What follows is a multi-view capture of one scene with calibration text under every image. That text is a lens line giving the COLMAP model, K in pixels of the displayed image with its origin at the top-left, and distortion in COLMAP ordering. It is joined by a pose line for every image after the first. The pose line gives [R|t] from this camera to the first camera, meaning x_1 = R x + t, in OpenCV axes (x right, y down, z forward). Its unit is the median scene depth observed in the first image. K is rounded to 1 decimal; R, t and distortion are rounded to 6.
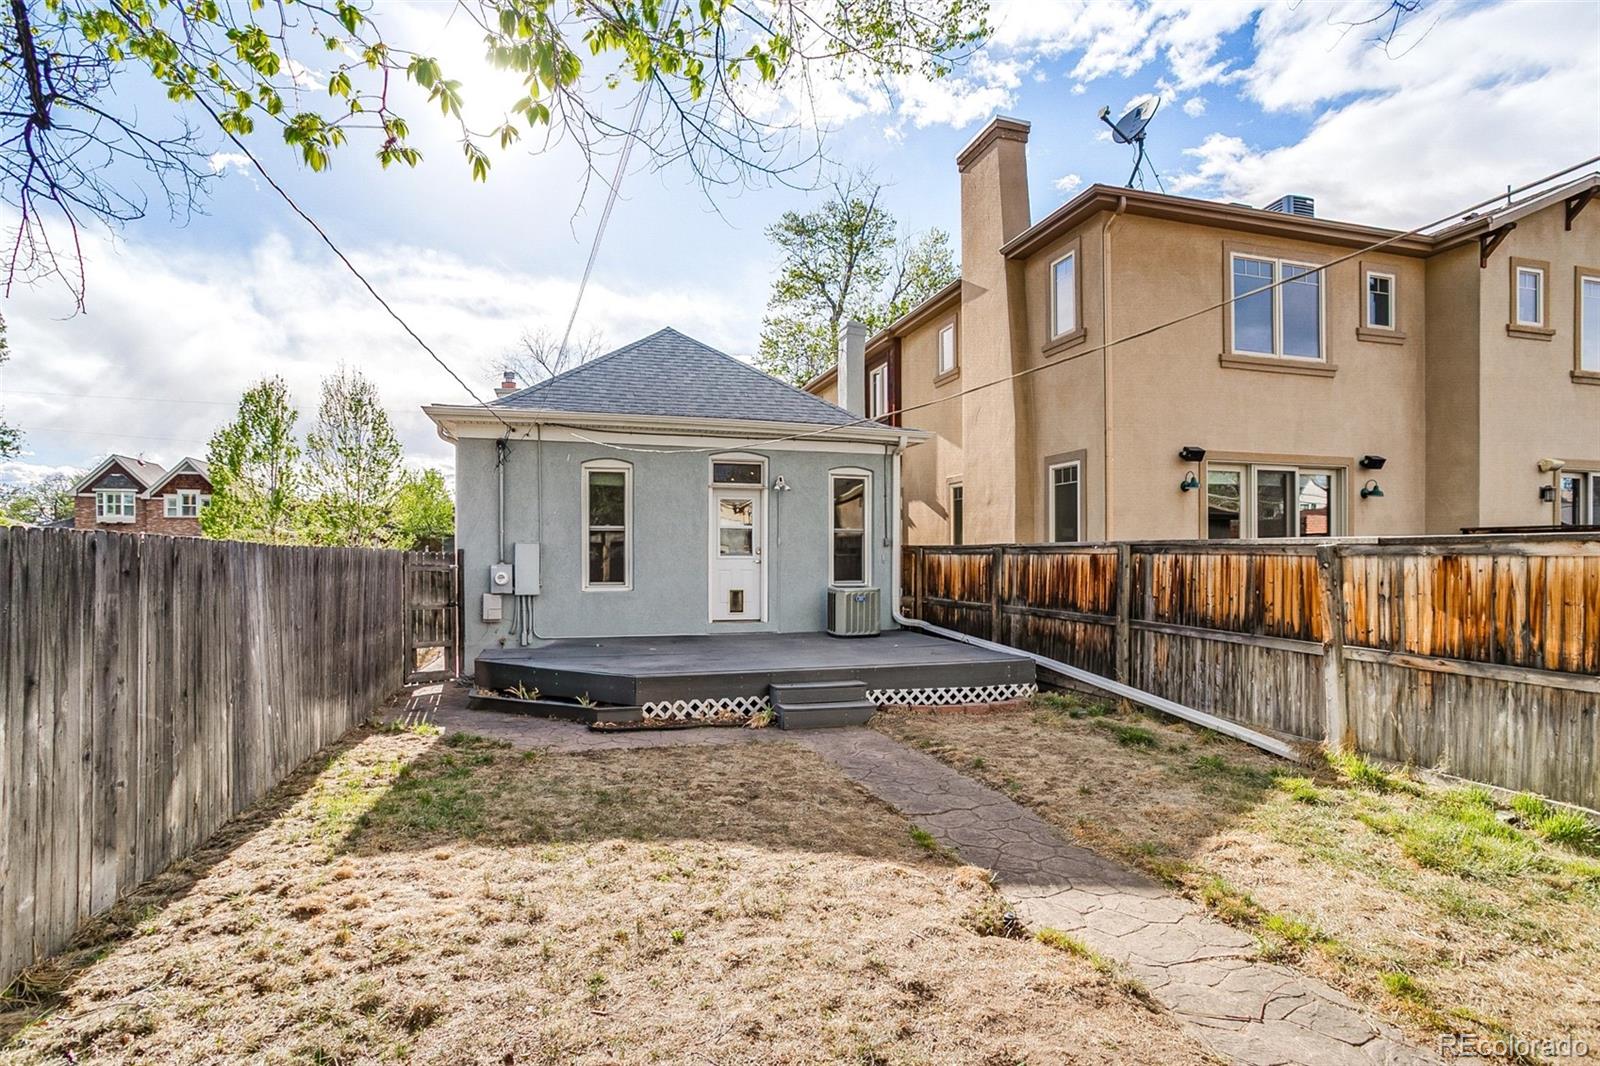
lens RADIAL K [[785.5, 0, 802.2], [0, 785.5, 572.8], [0, 0, 1]] dist [-0.044596, 0.006011]
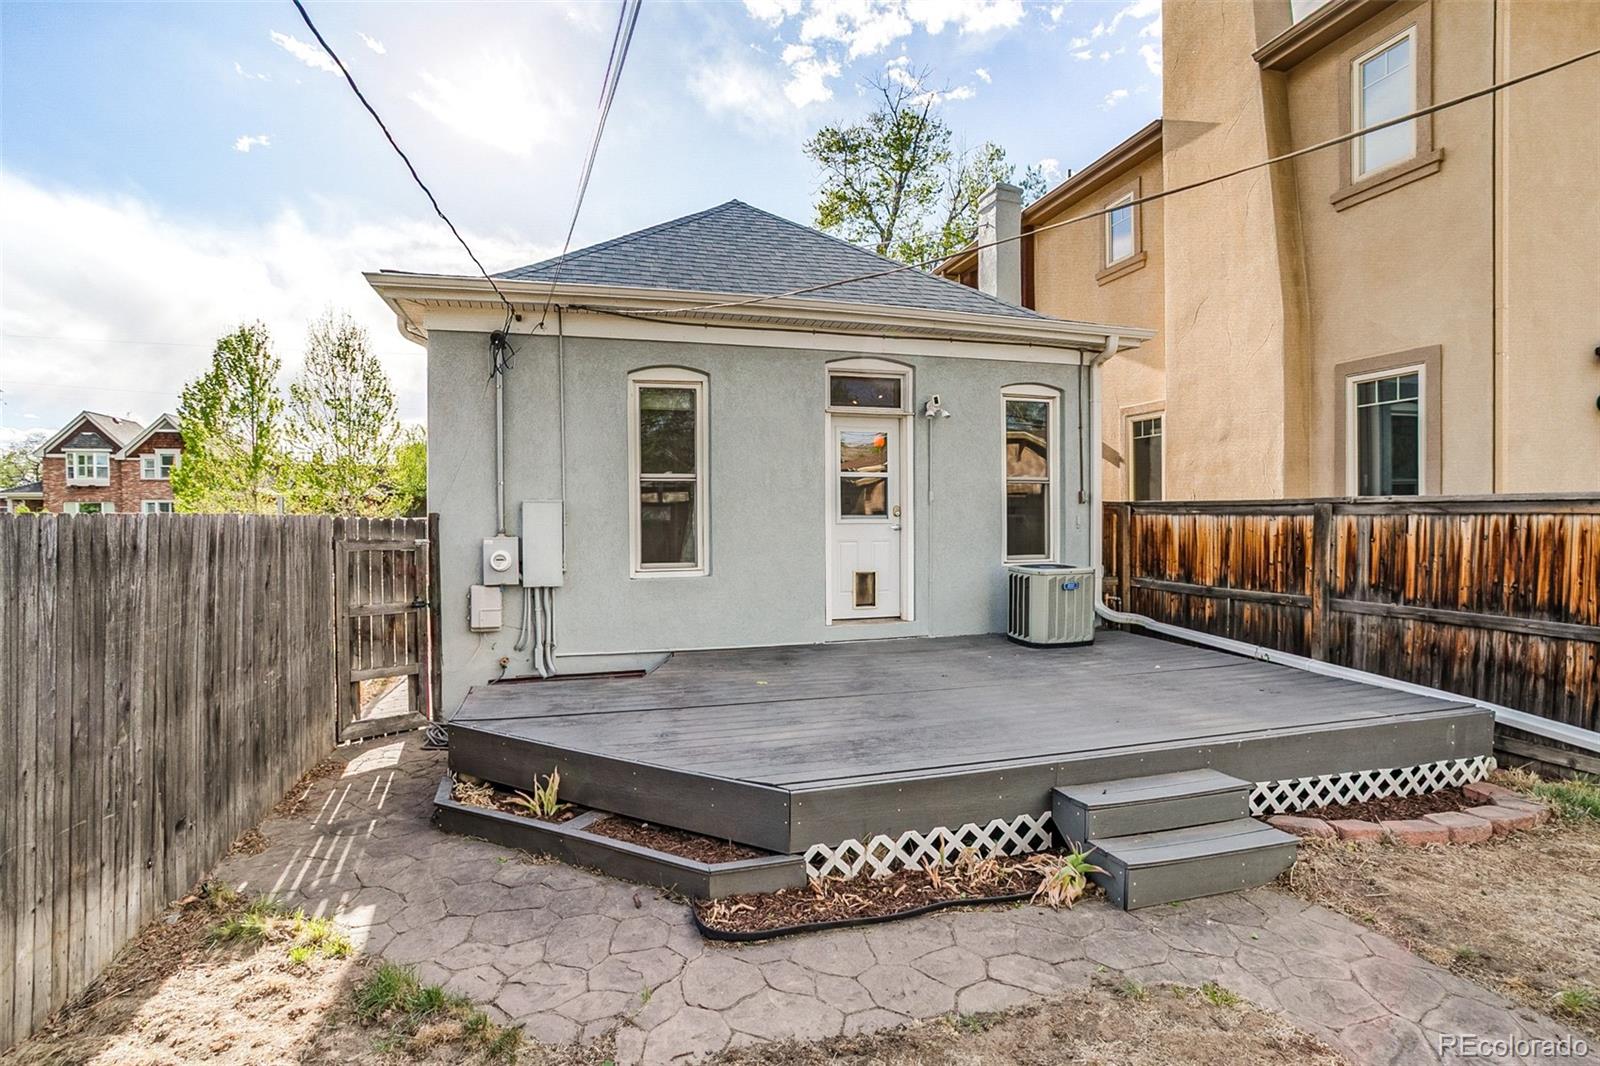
lens RADIAL K [[785.5, 0, 799.4], [0, 785.5, 536.9], [0, 0, 1]] dist [-0.044596, 0.006011]
pose [[0.999891, -0.007684, -0.012610, -0.136891], [0.007764, 0.999950, 0.006239, -0.012442], [0.012561, -0.006336, 0.999901, 0.372792]]
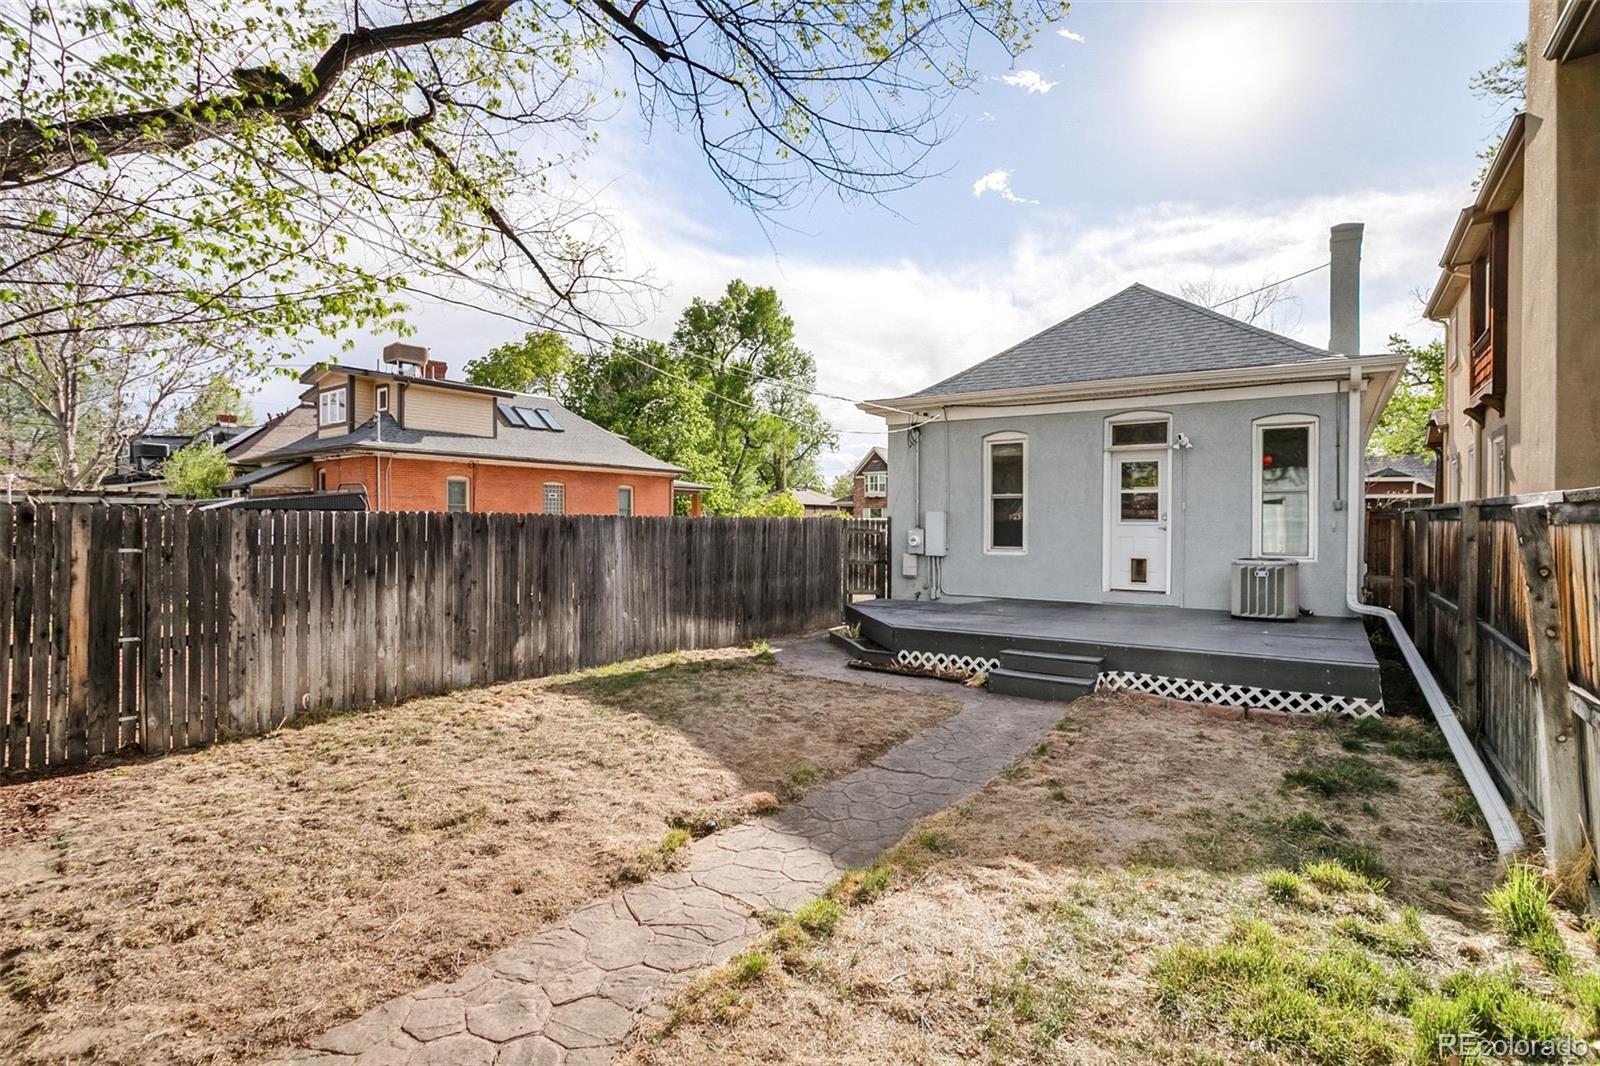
lens RADIAL K [[785.5, 0, 792.2], [0, 785.5, 525.2], [0, 0, 1]] dist [-0.044596, 0.006011]
pose [[0.612364, 0.002836, -0.790571, 0.418984], [-0.015736, 0.999839, -0.008602, -0.003517], [0.790419, 0.017708, 0.612310, 0.114002]]
